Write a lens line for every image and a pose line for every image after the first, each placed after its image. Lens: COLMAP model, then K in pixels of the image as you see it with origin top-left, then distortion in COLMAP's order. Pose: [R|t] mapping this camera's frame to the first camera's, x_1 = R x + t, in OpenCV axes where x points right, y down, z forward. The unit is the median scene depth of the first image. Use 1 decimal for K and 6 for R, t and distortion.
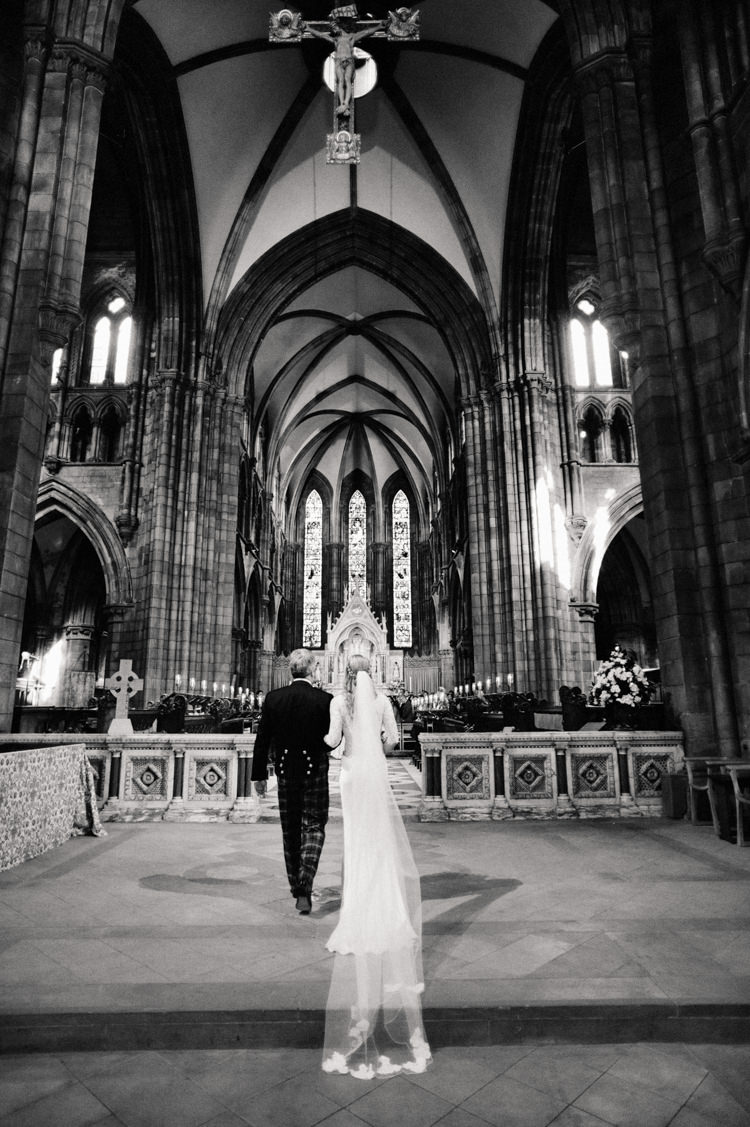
lens RADIAL K [[641.8, 0, 375.0], [0, 641.8, 563.5], [0, 0, 1]] dist [-0.027867, 0.000707]
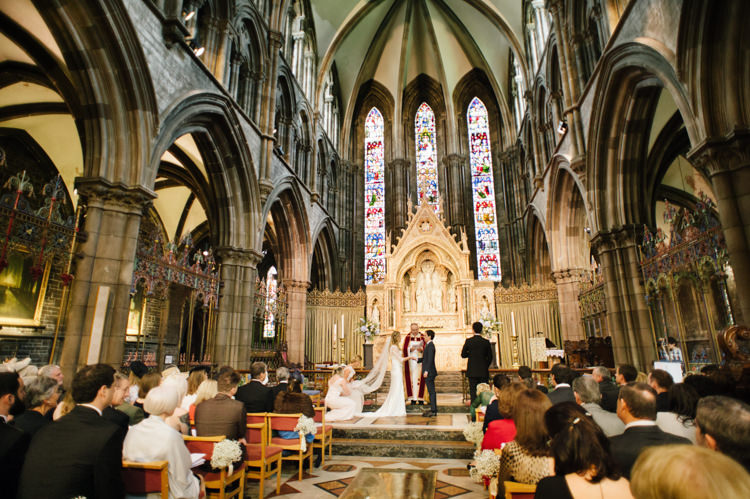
lens RADIAL K [[427.1, 0, 375.0], [0, 427.1, 249.5], [0, 0, 1]] dist [-0.027867, 0.000707]
pose [[0.982080, -0.047775, -0.182308, 0.002319], [0.043147, 0.998640, -0.029271, 0.098411], [0.183459, 0.020881, 0.982806, 0.454533]]
